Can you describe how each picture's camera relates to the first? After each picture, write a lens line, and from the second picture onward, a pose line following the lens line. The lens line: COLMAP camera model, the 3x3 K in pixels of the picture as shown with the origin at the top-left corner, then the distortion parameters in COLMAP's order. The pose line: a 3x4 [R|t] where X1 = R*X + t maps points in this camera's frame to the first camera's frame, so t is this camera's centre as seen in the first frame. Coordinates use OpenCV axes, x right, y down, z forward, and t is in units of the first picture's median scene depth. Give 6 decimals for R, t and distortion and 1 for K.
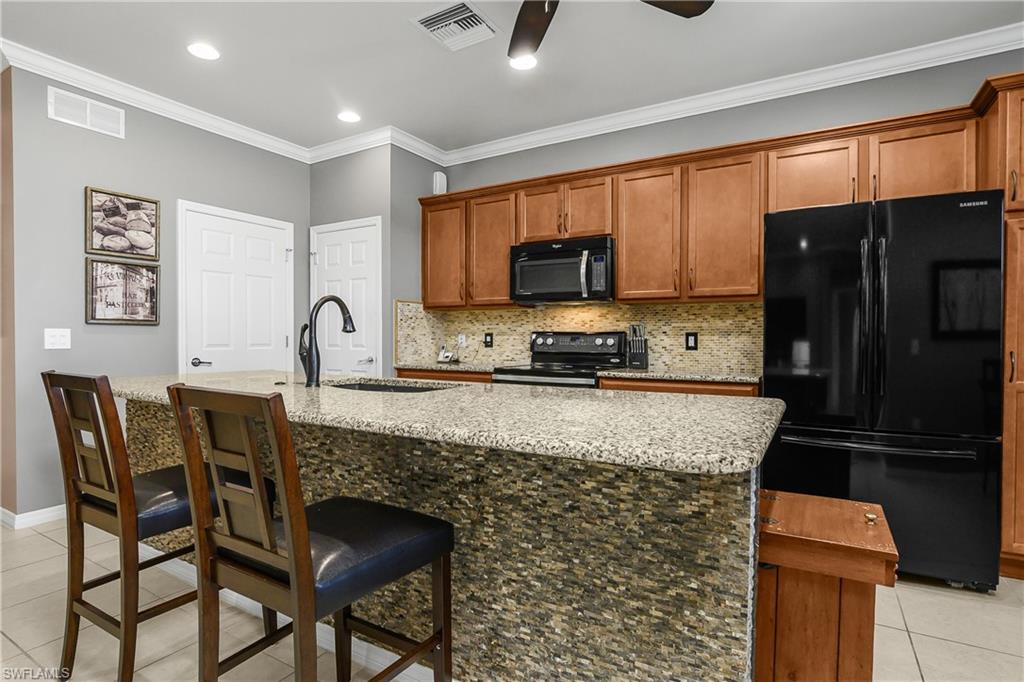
lens RADIAL K [[512.1, 0, 510.1], [0, 512.1, 342.1], [0, 0, 1]] dist [-0.028538, 0.006622]
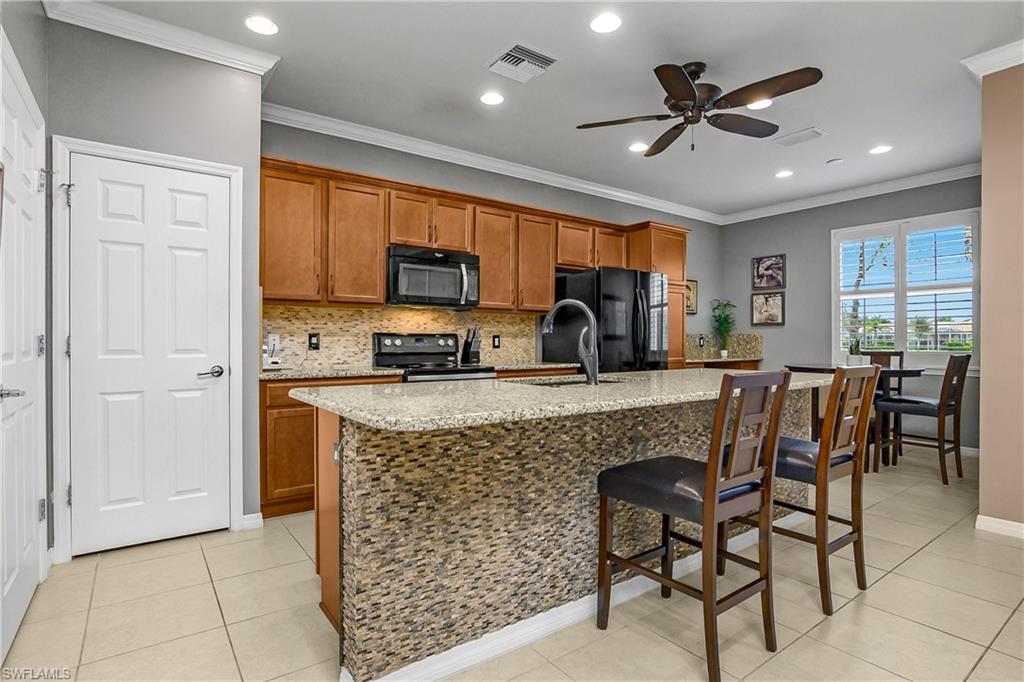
lens RADIAL K [[512.1, 0, 494.9], [0, 512.1, 347.3], [0, 0, 1]] dist [-0.028538, 0.006622]
pose [[0.423652, -0.012553, 0.905738, -0.888476], [0.007561, 0.999918, 0.010322, -0.001013], [-0.905793, 0.002476, 0.423712, 0.449533]]
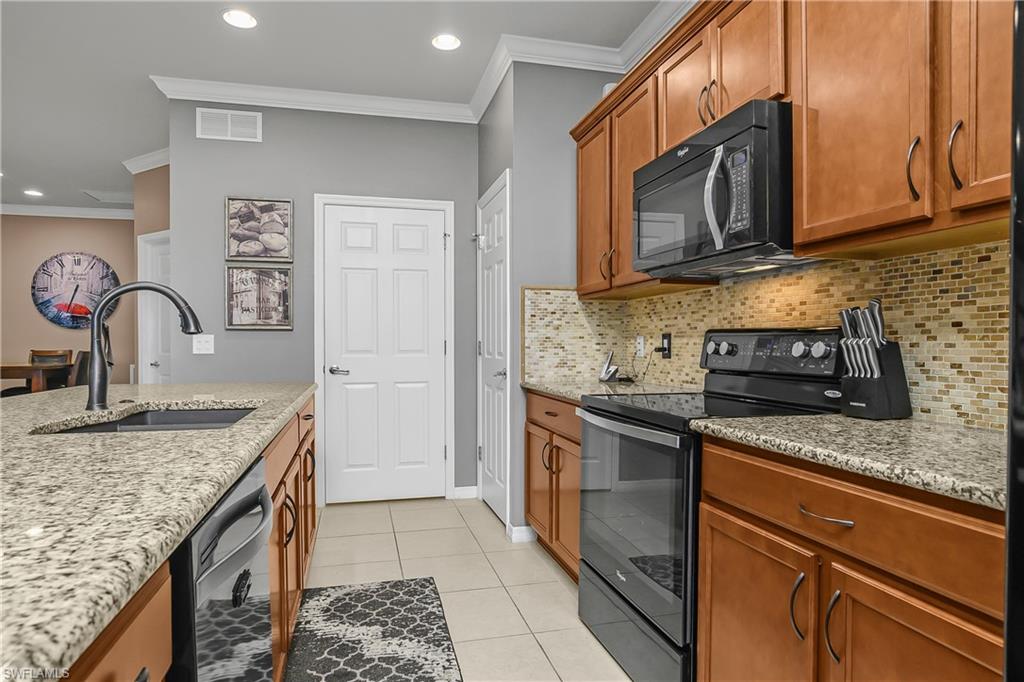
lens RADIAL K [[591.9, 0, 519.4], [0, 591.9, 345.8], [0, 0, 1]] dist [-0.019873, 0.004931]
pose [[0.713462, 0.000060, -0.700694, 0.392871], [-0.003474, 0.999988, -0.003453, -0.001171], [0.700685, 0.004898, 0.713454, 0.516671]]
